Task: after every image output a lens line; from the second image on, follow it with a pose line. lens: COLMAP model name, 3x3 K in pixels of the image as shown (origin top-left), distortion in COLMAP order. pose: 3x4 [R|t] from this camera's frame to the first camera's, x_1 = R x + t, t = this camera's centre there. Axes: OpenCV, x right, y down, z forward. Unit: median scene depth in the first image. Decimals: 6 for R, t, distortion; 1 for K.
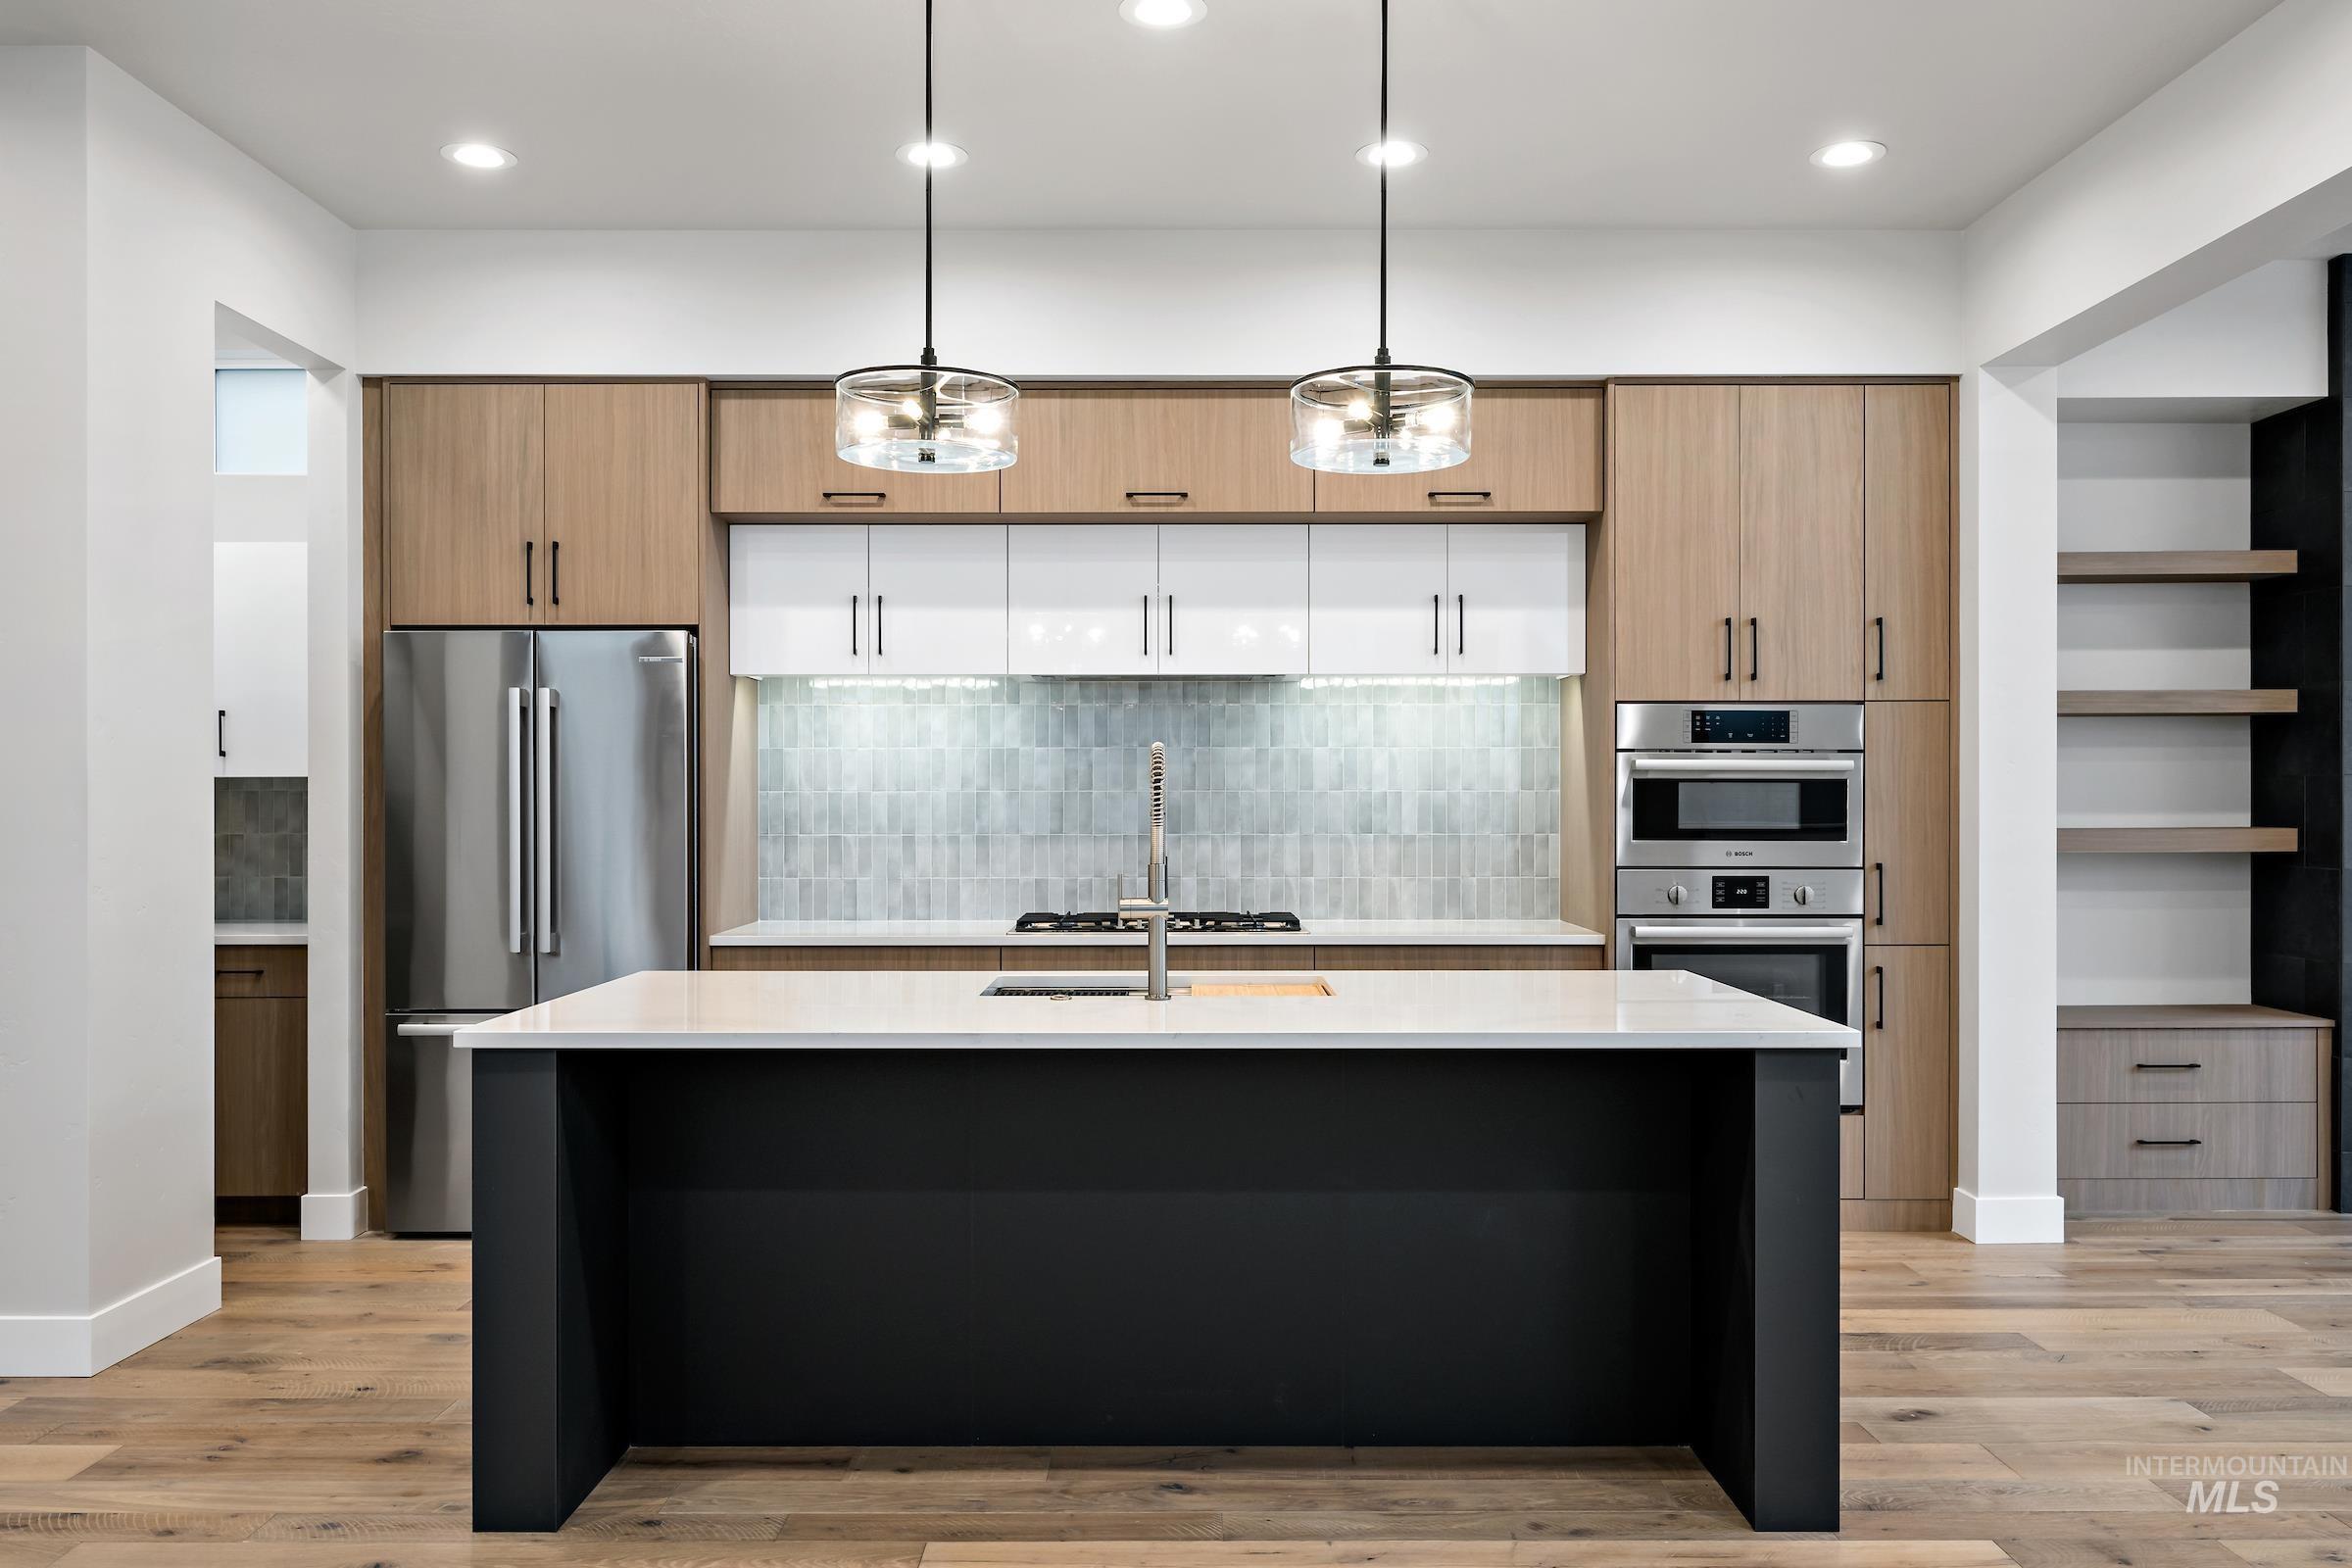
lens RADIAL K [[1742.3, 0, 1184.8], [0, 1742.3, 795.1], [0, 0, 1]] dist [-0.005056, -0.001660]
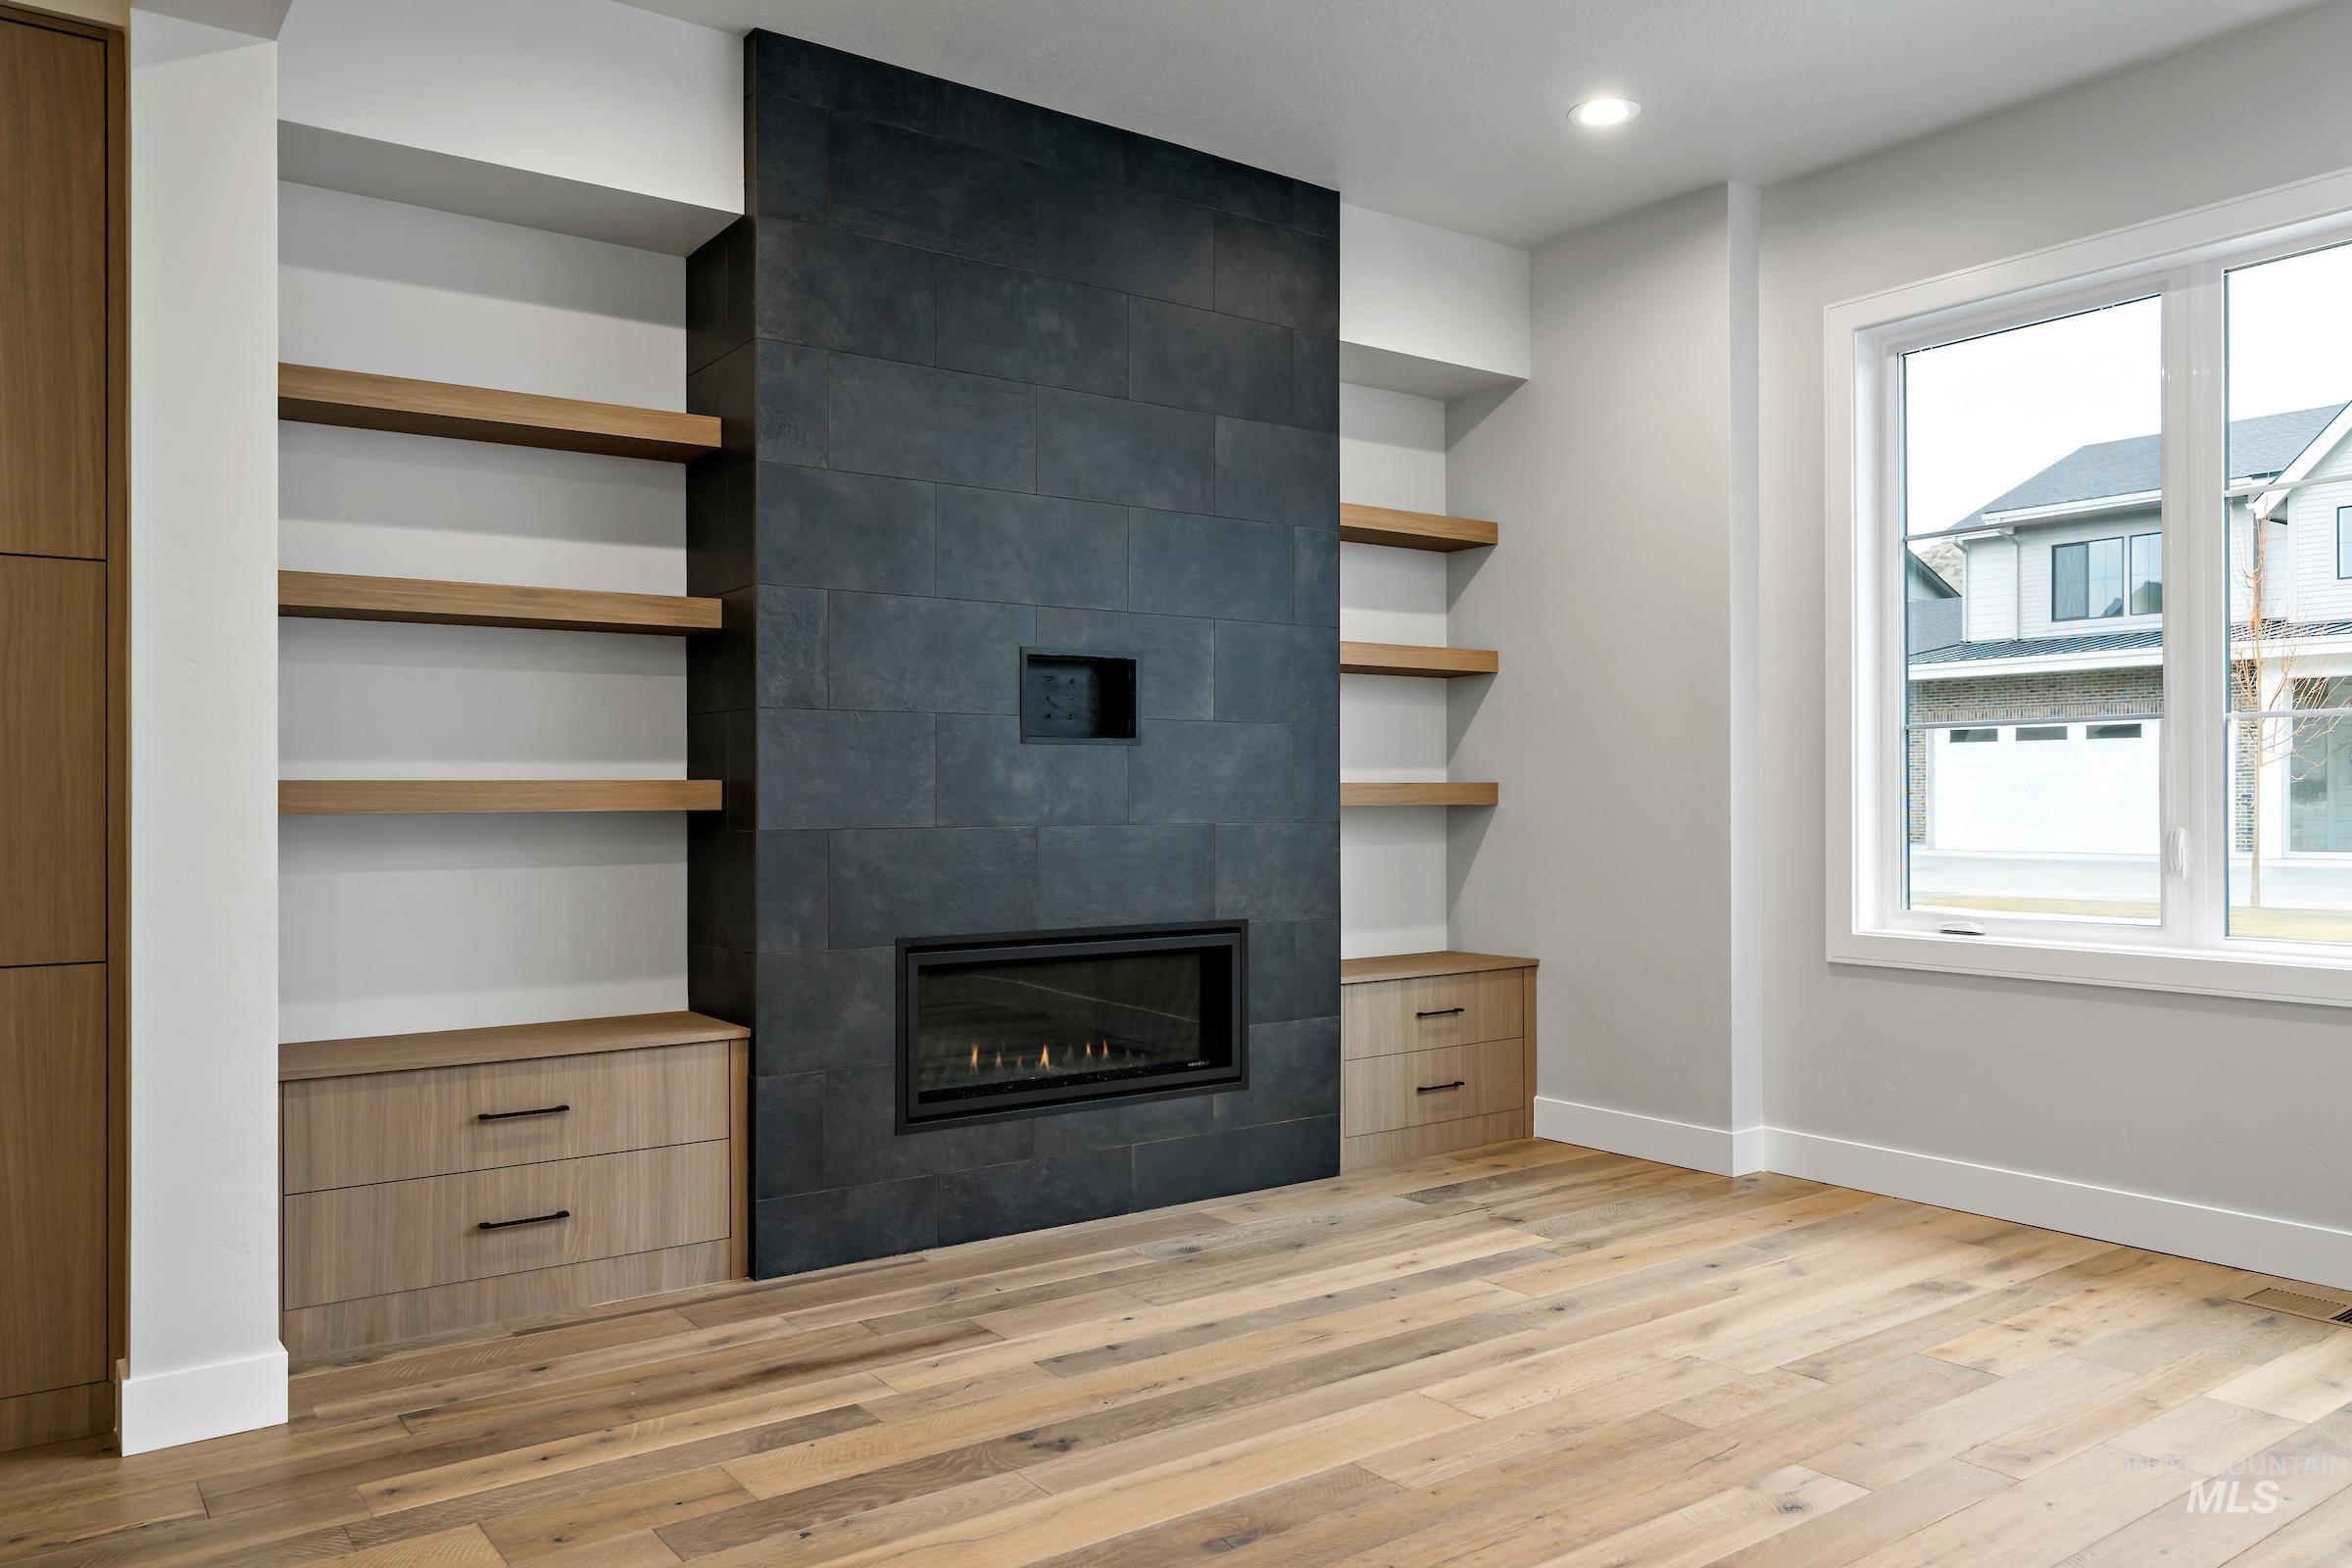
lens RADIAL K [[1678.7, 0, 1161.6], [0, 1678.7, 793.6], [0, 0, 1]] dist [0.000326, -0.004616]
pose [[0.815979, -0.001941, 0.578079, 0.400406], [0.002029, 0.999998, 0.000493, 0.027959], [-0.578078, 0.000771, 0.815981, 0.307551]]
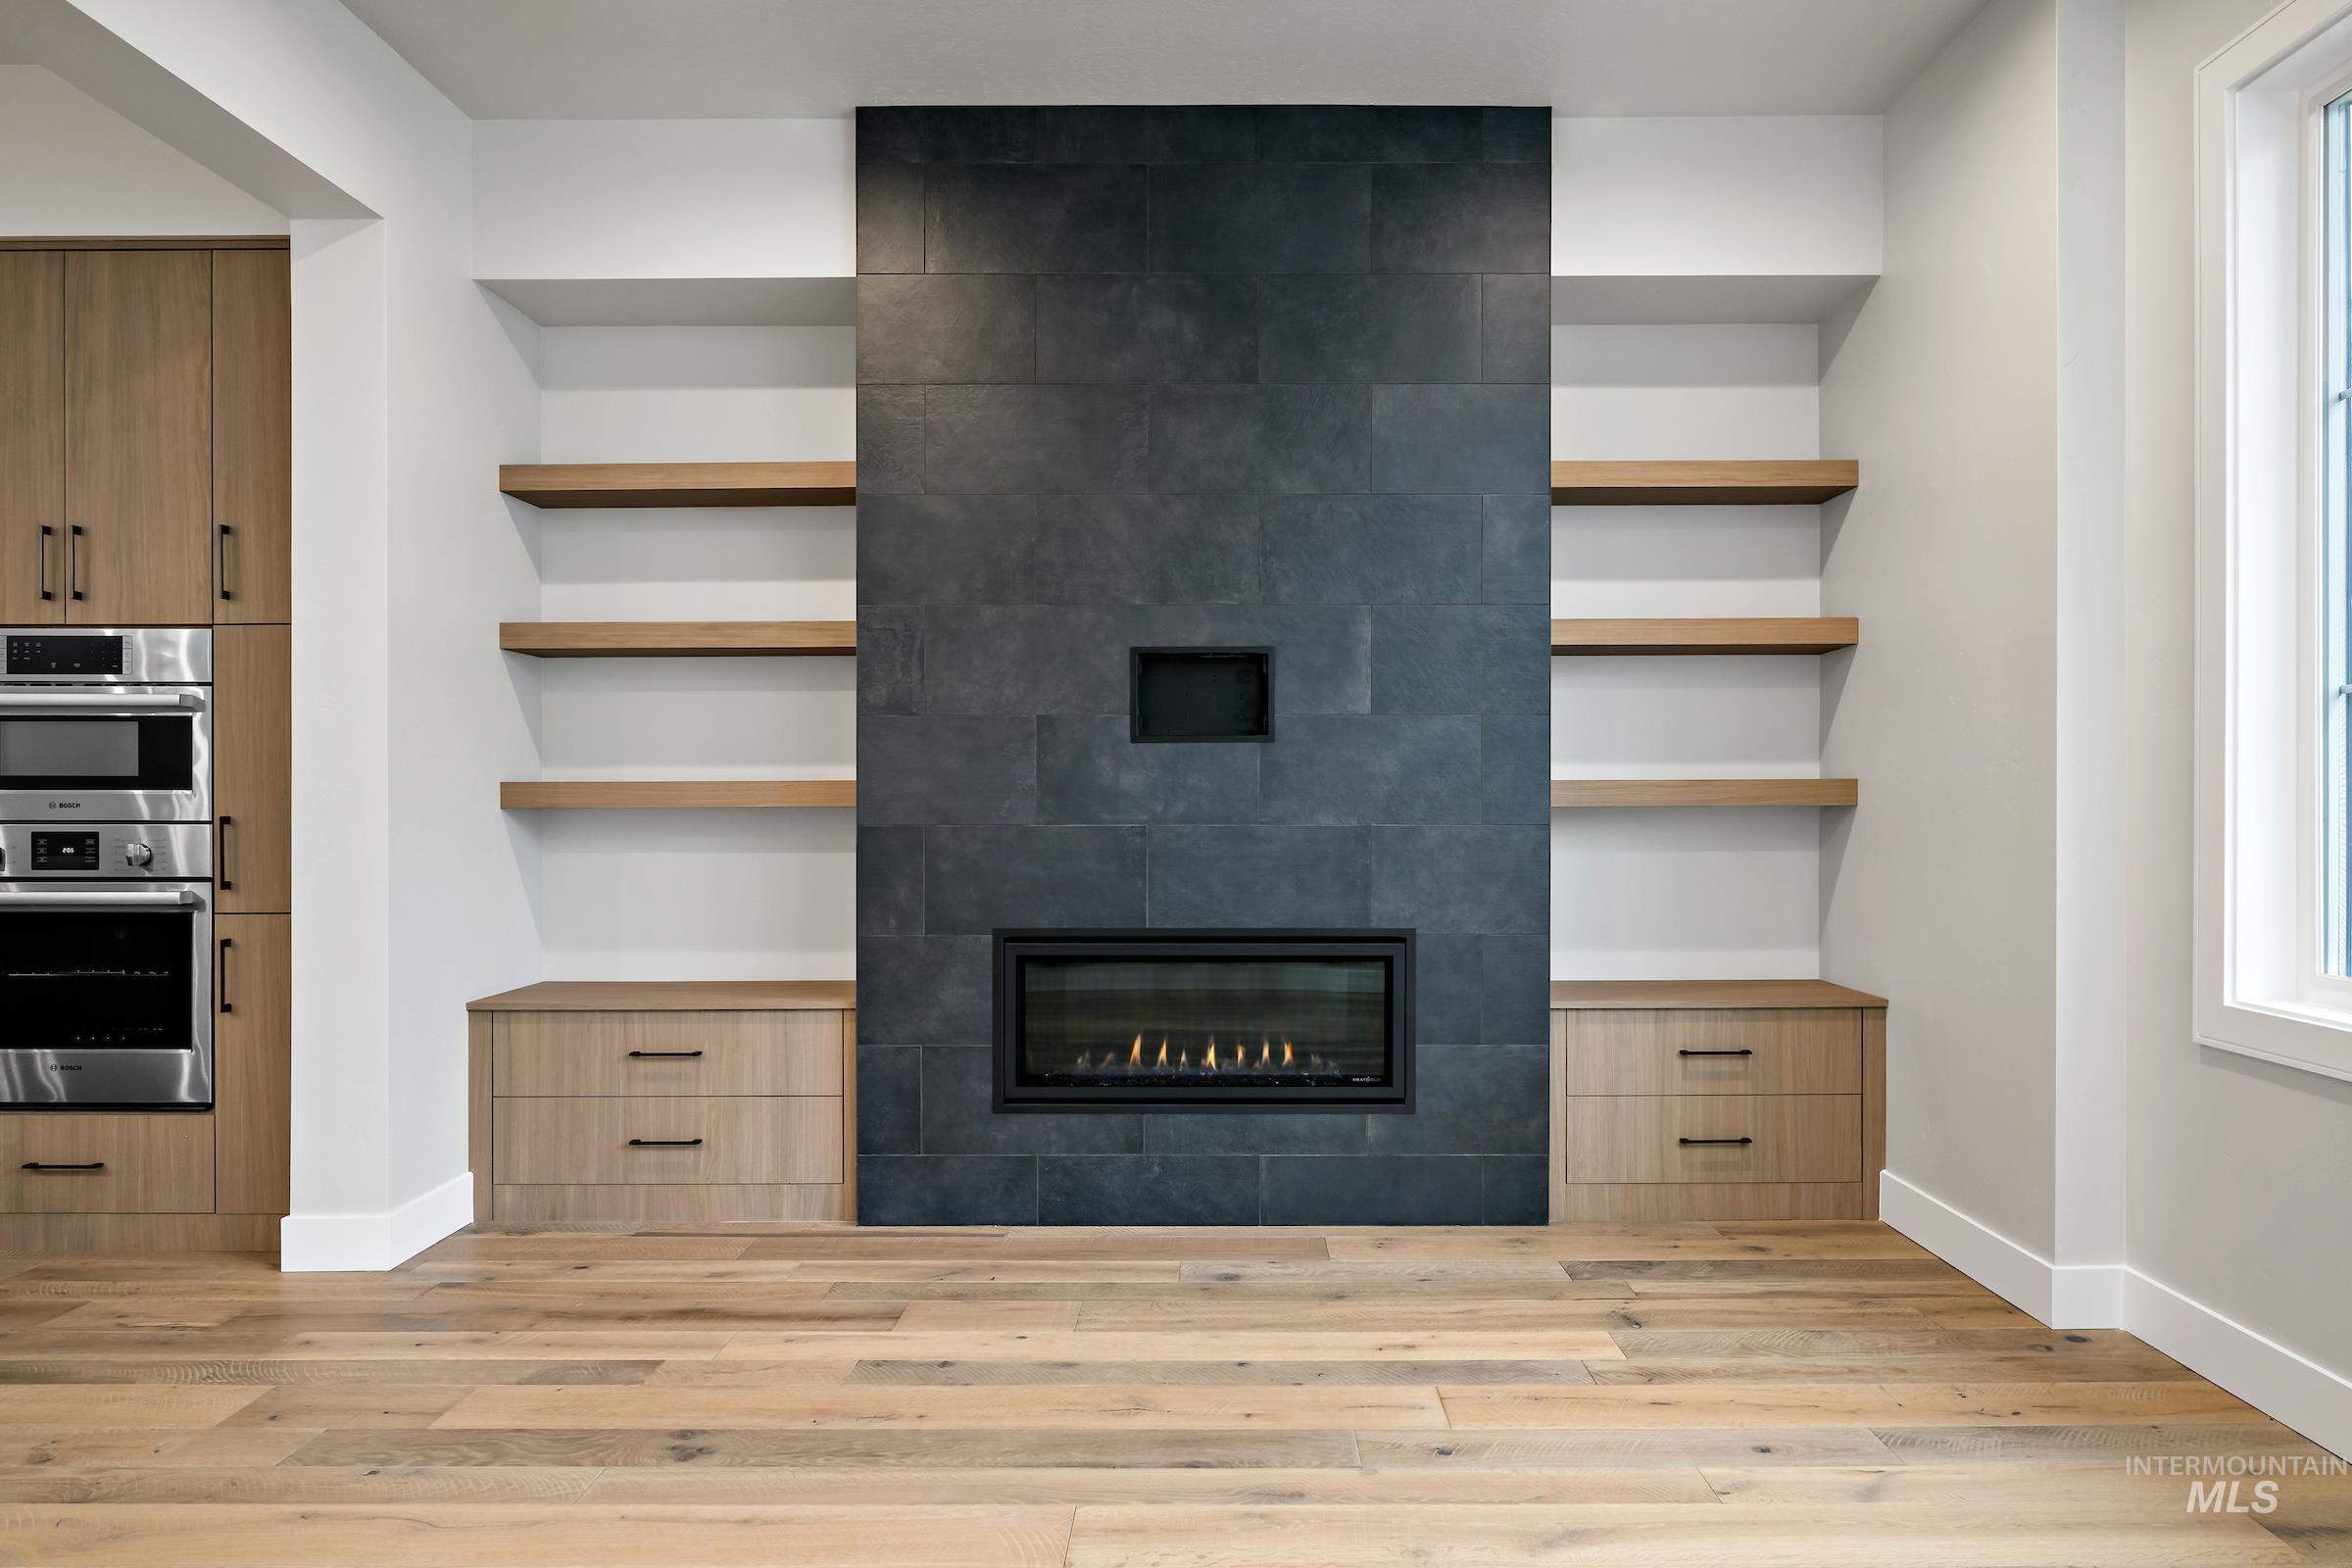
lens RADIAL K [[1391.6, 0, 1191.4], [0, 1391.6, 800.2], [0, 0, 1]] dist [-0.000015, -0.001692]
pose [[0.999919, -0.001631, -0.012624, 0.872390], [0.001712, 0.999978, 0.006437, 0.027748], [0.012613, -0.006458, 0.999900, 0.329933]]
